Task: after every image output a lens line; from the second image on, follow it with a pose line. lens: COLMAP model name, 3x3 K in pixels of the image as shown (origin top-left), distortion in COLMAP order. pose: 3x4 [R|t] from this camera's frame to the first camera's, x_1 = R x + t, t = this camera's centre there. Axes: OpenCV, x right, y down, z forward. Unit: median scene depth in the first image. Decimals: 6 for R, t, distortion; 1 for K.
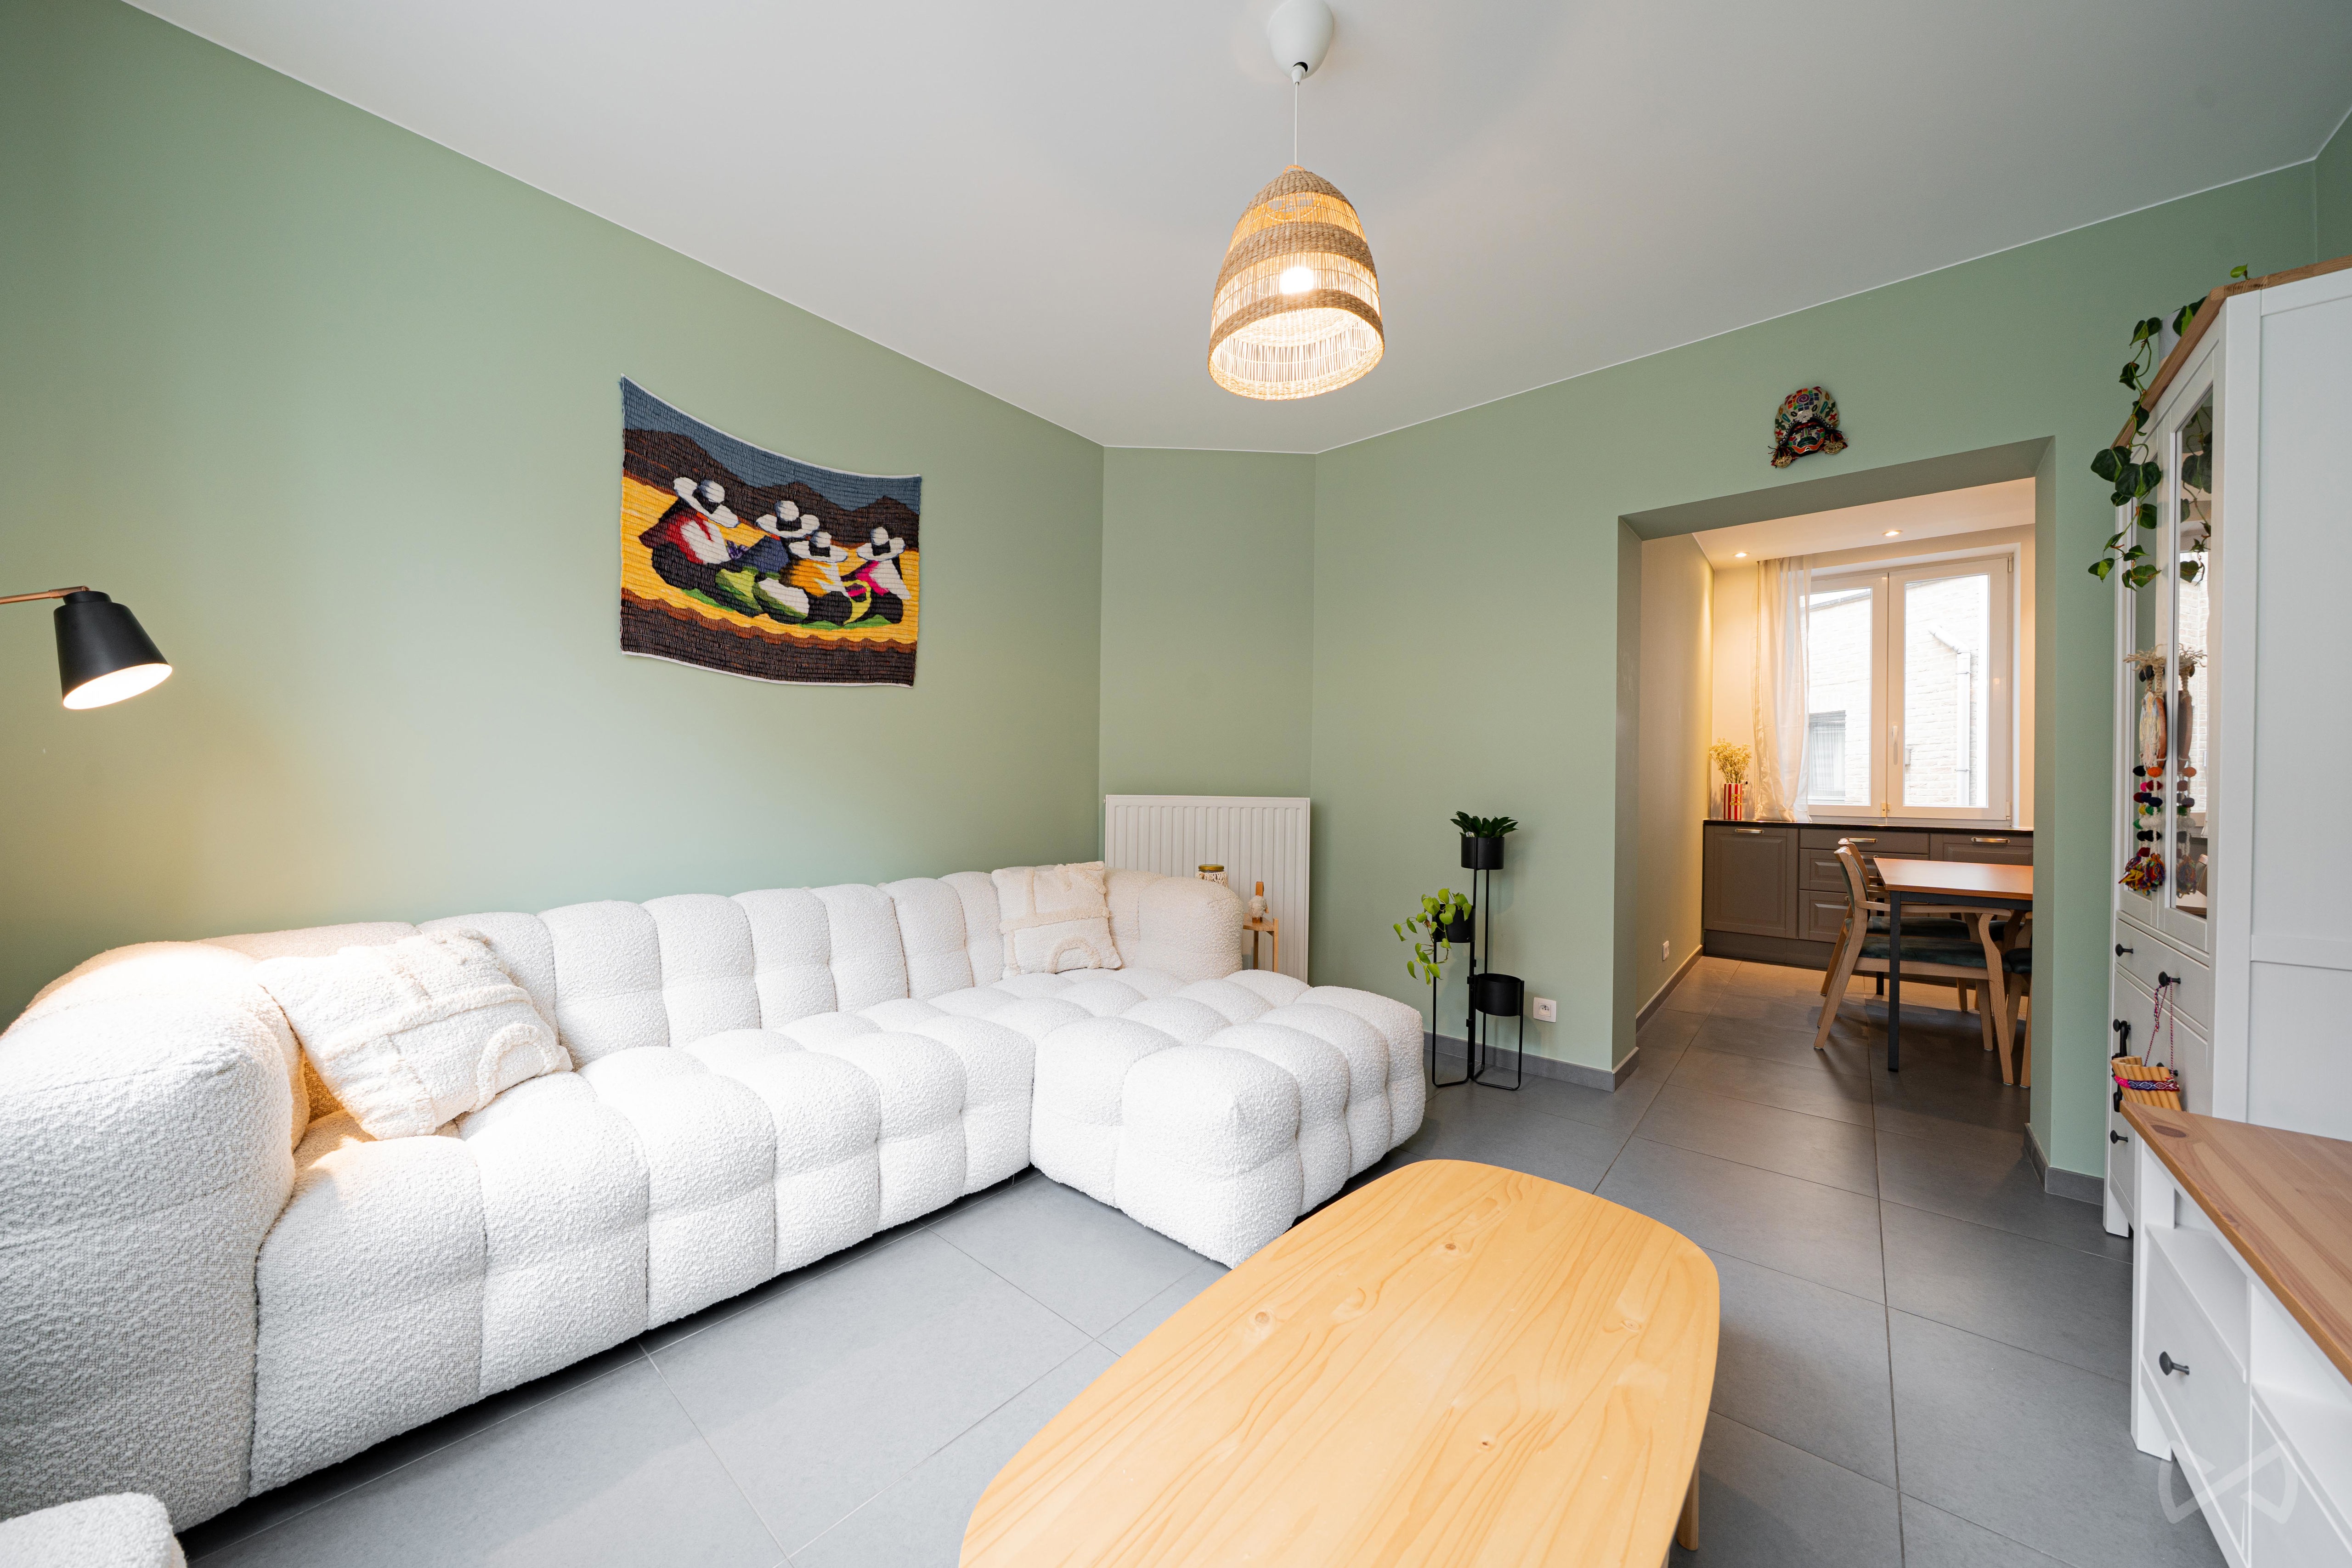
lens RADIAL K [[800.0, 0, 1165.3], [0, 800.0, 781.2], [0, 0, 1]] dist [-0.004401, -0.000019]
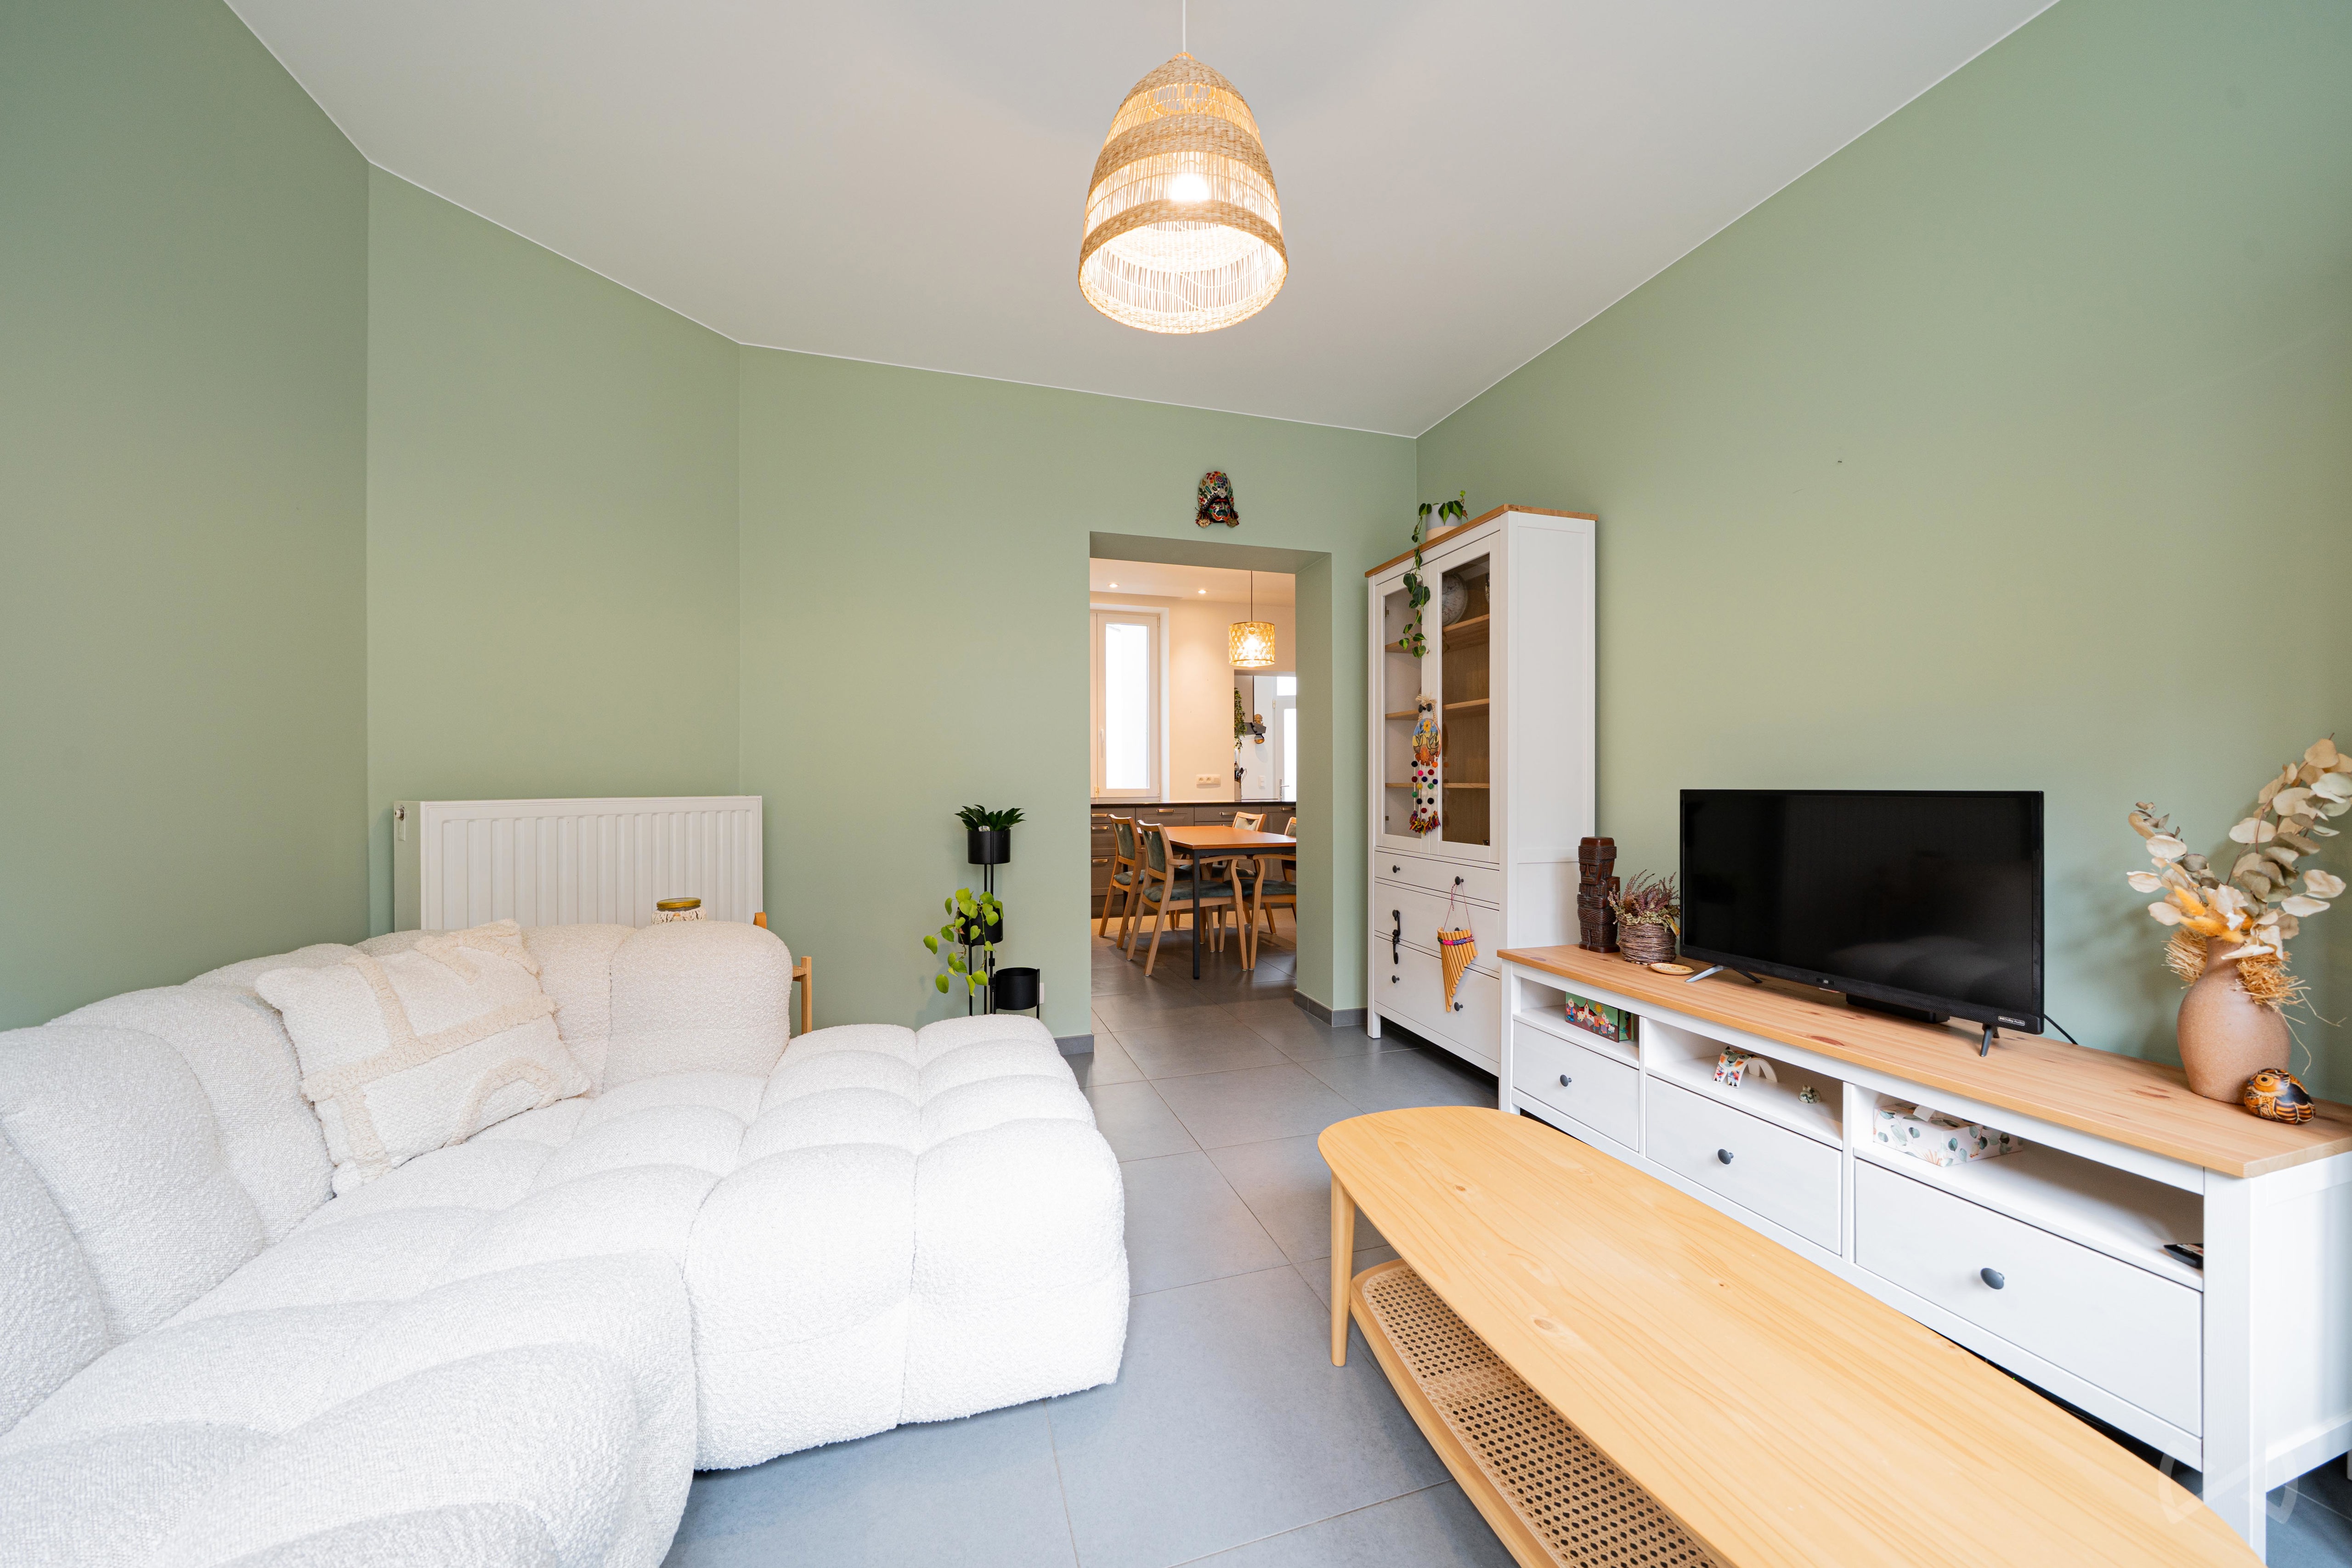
lens RADIAL K [[817.5, 0, 1176.0], [0, 817.5, 784.0], [0, 0, 1]] dist [-0.006373, -0.000070]
pose [[0.522273, -0.018946, 0.852568, -0.347320], [0.006109, 0.999811, 0.018476, -0.003658], [-0.852756, -0.004441, 0.522290, 0.317058]]
